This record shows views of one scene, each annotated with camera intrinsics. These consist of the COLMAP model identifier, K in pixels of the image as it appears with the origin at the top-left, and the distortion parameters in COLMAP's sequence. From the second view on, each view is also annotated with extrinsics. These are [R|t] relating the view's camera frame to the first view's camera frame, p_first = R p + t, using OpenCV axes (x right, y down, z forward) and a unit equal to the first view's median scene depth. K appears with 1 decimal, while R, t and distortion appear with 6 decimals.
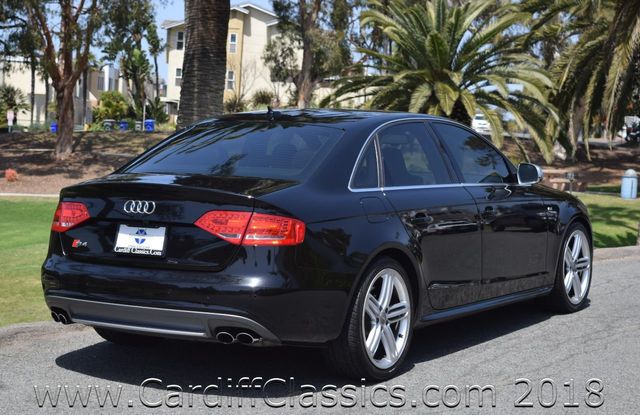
lens RADIAL K [[1319.6, 0, 316.0], [0, 1319.6, 228.9], [0, 0, 1]] dist [-0.033181, 0.000000]
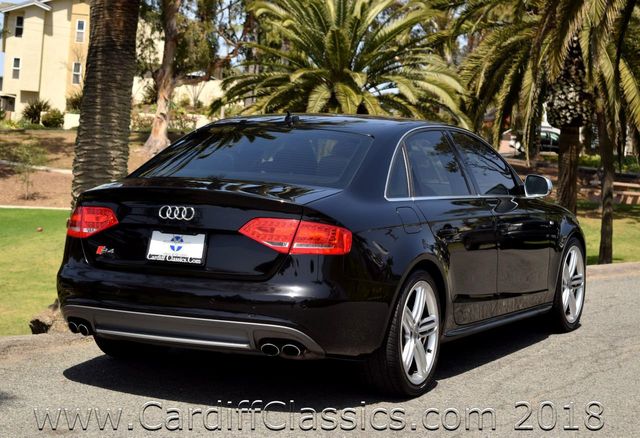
lens RADIAL K [[1499.9, 0, 322.3], [0, 1499.9, 216.8], [0, 0, 1]] dist [-0.043500, 0.000000]
pose [[0.994474, 0.016926, 0.103611, -0.102660], [-0.014893, 0.999682, -0.020362, 0.004992], [-0.103923, 0.018706, 0.994409, -0.069088]]
